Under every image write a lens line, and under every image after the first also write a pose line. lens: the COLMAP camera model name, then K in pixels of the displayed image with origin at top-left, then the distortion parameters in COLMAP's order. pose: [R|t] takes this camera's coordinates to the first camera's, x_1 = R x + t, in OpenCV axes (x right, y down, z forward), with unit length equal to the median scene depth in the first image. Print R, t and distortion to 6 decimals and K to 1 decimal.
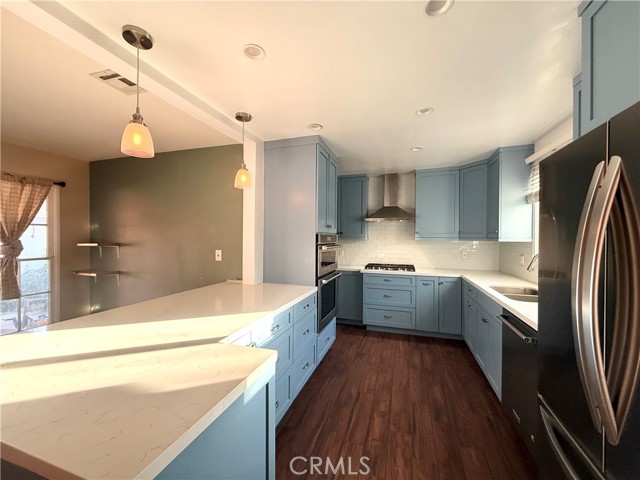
lens RADIAL K [[256.9, 0, 310.6], [0, 256.9, 236.7], [0, 0, 1]] dist [-0.003272, -0.000325]
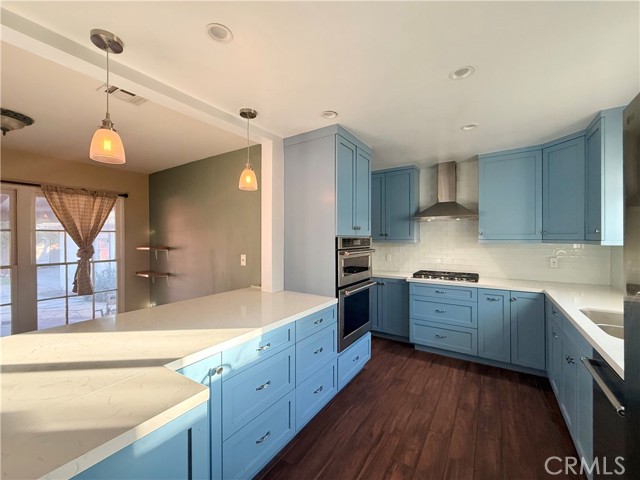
lens RADIAL K [[256.9, 0, 318.3], [0, 256.9, 236.3], [0, 0, 1]] dist [-0.003272, -0.000325]
pose [[0.965766, -0.010964, -0.259184, 0.171859], [0.009490, 0.999931, -0.006939, -0.008243], [0.259242, 0.004242, 0.965803, 0.129786]]
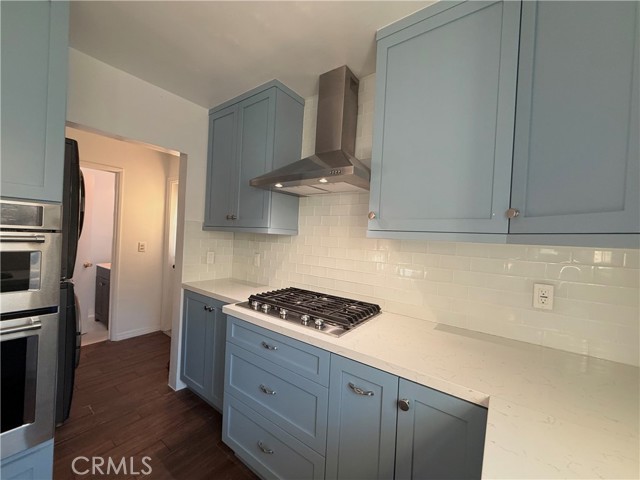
lens RADIAL K [[256.9, 0, 315.7], [0, 256.9, 234.0], [0, 0, 1]] dist [-0.003272, -0.000325]
pose [[0.951938, 0.036150, -0.304149, 0.574013], [-0.040267, 0.999162, -0.007274, 0.017598], [0.303631, 0.019171, 0.952597, 0.837897]]
